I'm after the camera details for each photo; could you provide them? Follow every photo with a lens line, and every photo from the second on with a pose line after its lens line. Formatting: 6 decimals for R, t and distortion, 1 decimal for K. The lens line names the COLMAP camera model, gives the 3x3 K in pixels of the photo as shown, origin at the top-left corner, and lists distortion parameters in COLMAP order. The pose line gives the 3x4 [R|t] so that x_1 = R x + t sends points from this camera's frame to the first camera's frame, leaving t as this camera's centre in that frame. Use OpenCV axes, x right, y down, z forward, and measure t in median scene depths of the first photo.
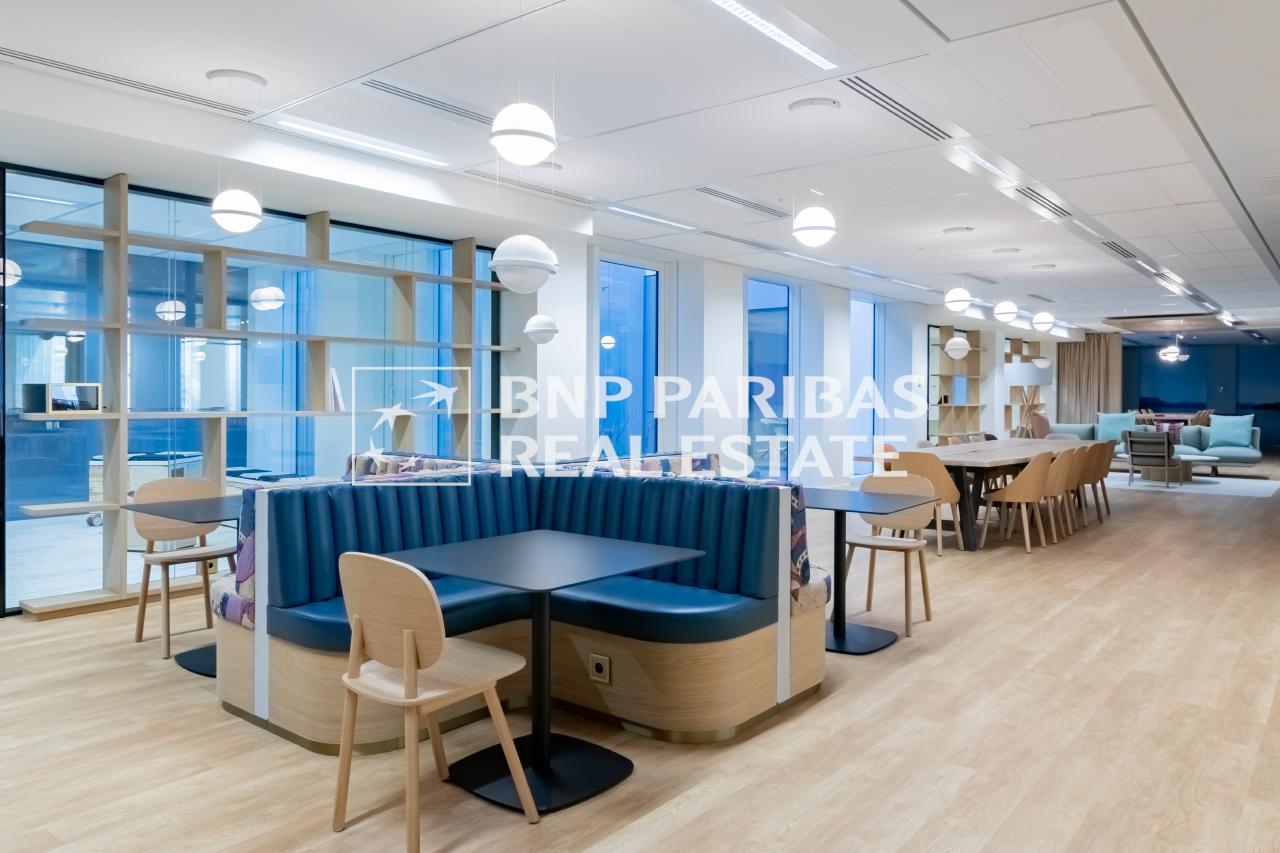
lens RADIAL K [[887.0, 0, 639.5], [0, 887.0, 402.2], [0, 0, 1]] dist [-0.000701, 0.001423]
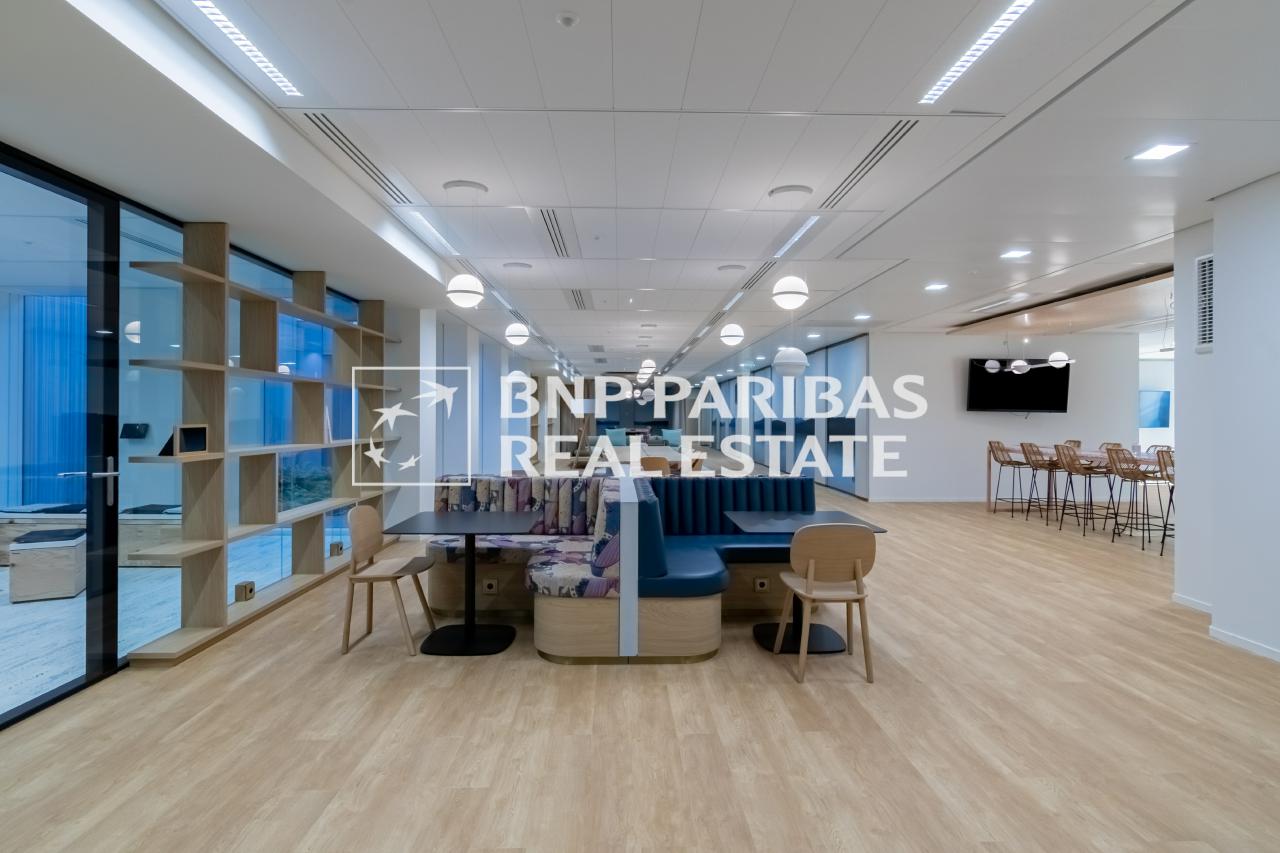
lens RADIAL K [[639.8, 0, 640.0], [0, 639.8, 426.5], [0, 0, 1]] dist [-0.001399, -0.000305]
pose [[0.757243, -0.006859, 0.653097, -1.118177], [0.007274, 0.999971, 0.002068, -0.021956], [-0.653093, 0.003185, 0.757271, 0.198767]]
